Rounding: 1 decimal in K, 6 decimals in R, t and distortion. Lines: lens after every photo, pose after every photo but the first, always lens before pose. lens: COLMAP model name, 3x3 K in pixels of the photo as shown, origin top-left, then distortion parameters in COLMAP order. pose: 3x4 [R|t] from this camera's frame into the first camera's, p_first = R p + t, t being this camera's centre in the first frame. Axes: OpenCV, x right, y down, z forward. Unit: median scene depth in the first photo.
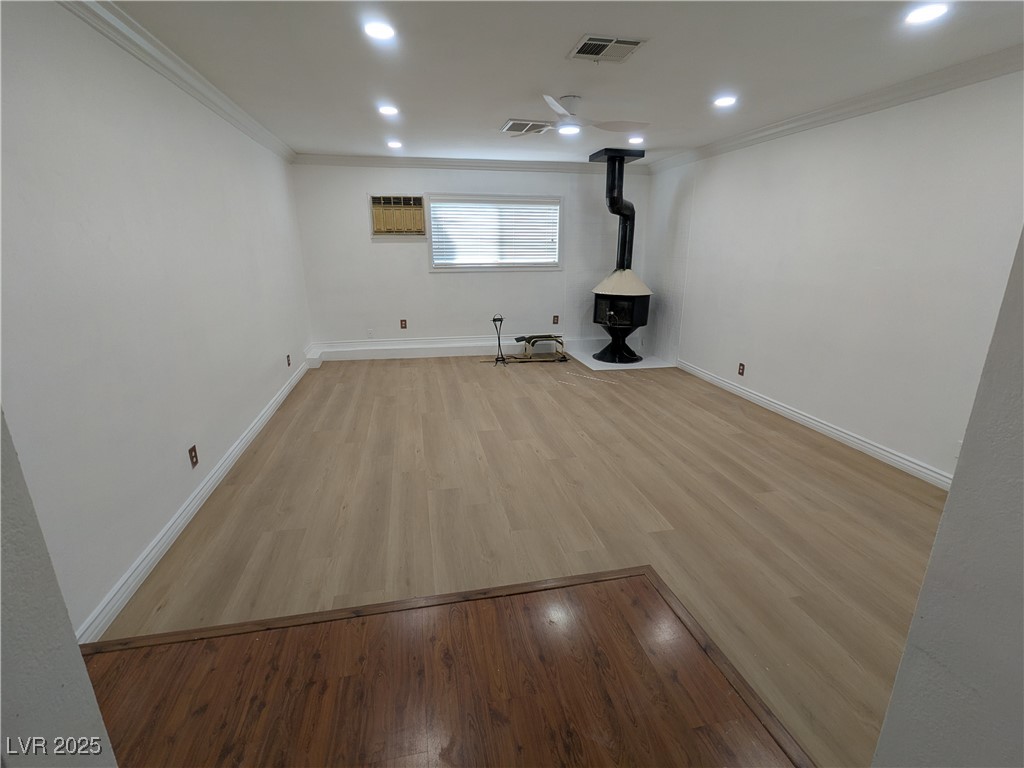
lens RADIAL K [[487.9, 0, 512.5], [0, 487.9, 385.5], [0, 0, 1]] dist [-0.000079, 0.001070]
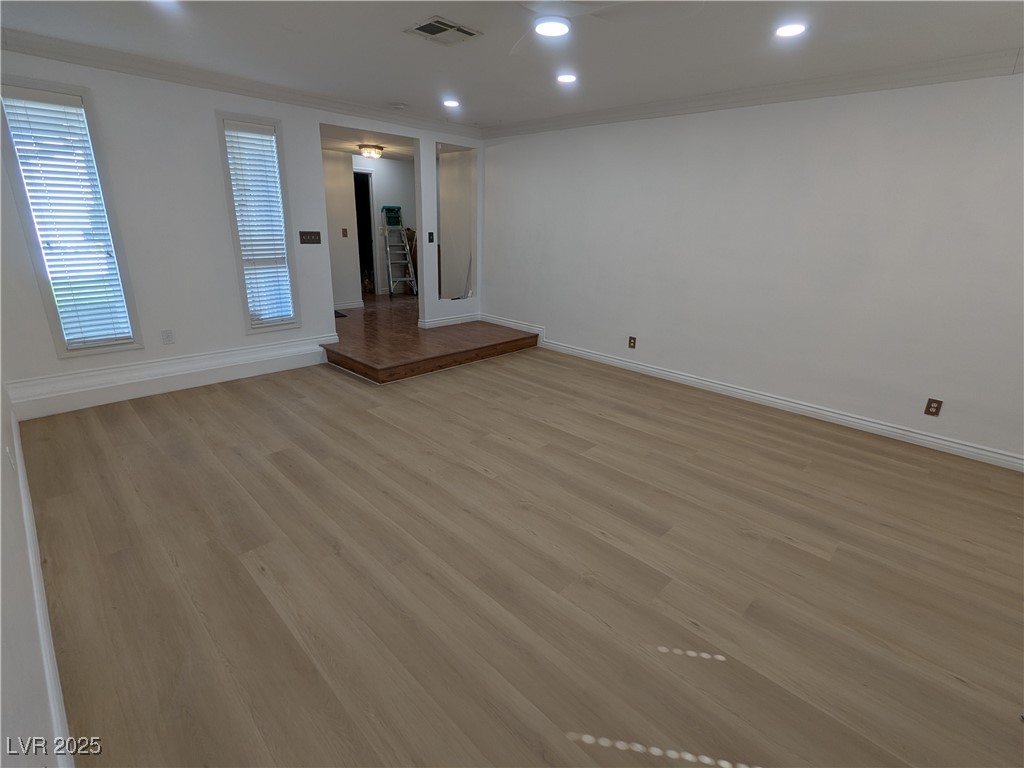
lens RADIAL K [[487.9, 0, 512.4], [0, 487.9, 383.9], [0, 0, 1]] dist [-0.000079, 0.001070]
pose [[-0.833789, 0.146263, -0.532356, 0.396441], [-0.188167, 0.831244, 0.523094, -0.333557], [0.519027, 0.536322, -0.665560, 1.166030]]
